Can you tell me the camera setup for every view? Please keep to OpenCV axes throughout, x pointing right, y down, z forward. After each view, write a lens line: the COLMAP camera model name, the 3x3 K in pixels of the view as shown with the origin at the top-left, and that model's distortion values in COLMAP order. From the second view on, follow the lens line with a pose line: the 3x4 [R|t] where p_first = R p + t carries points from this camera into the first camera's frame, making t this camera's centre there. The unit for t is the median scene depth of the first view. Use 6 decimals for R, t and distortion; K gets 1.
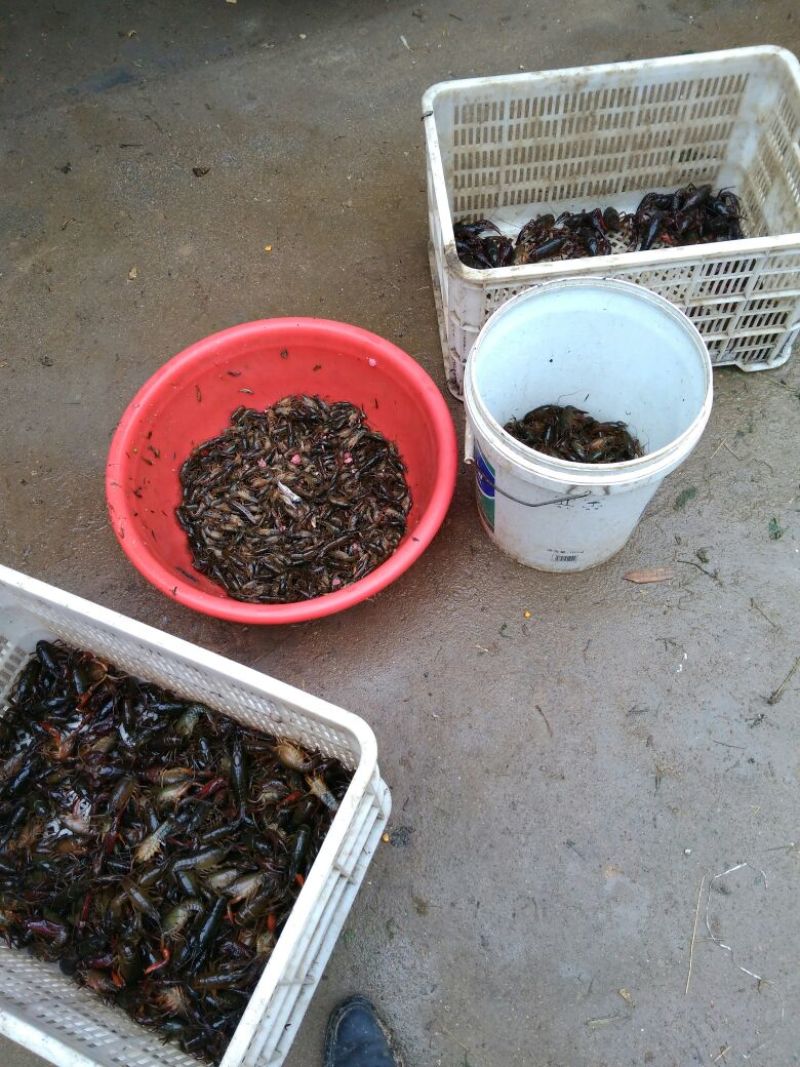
lens RADIAL K [[879.3, 0, 400.0], [0, 879.3, 533.5], [0, 0, 1]] dist [0.085406, -0.209758]
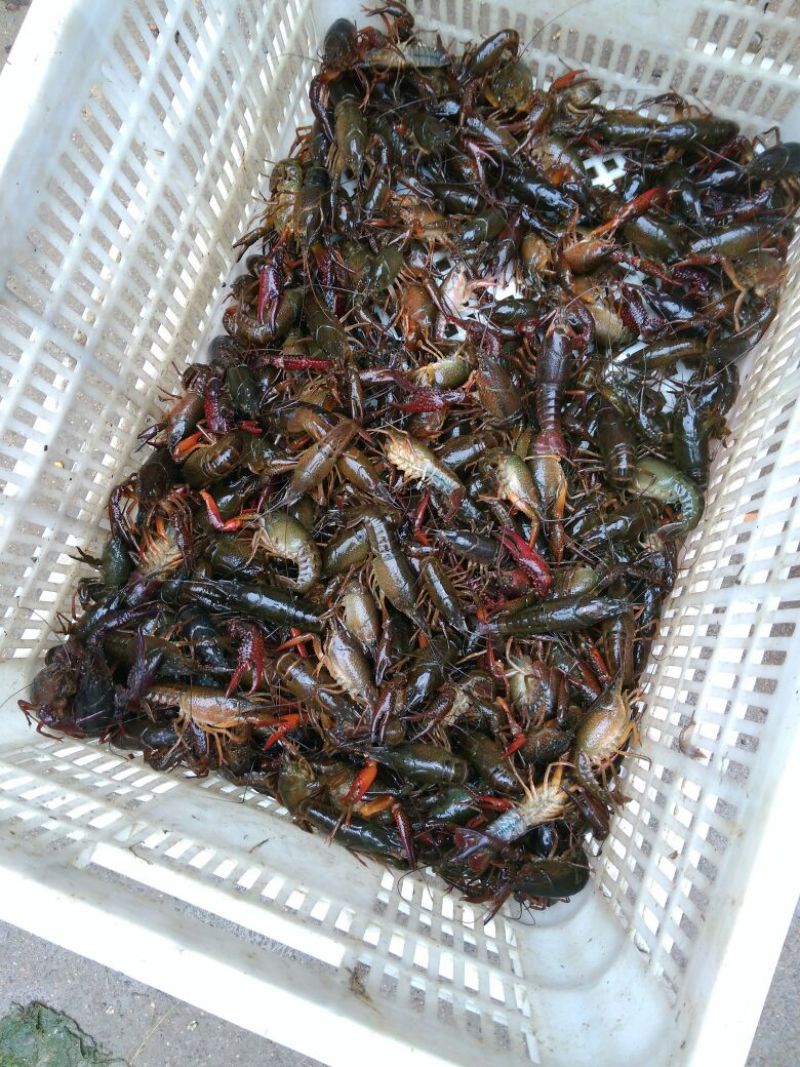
lens RADIAL K [[879.3, 0, 400.0], [0, 879.3, 533.5], [0, 0, 1]] dist [0.085406, -0.209758]
pose [[0.071624, 0.995415, -0.063397, -0.205338], [-0.854227, 0.094031, 0.511326, 0.096679], [0.514943, 0.017532, 0.857045, 0.549058]]
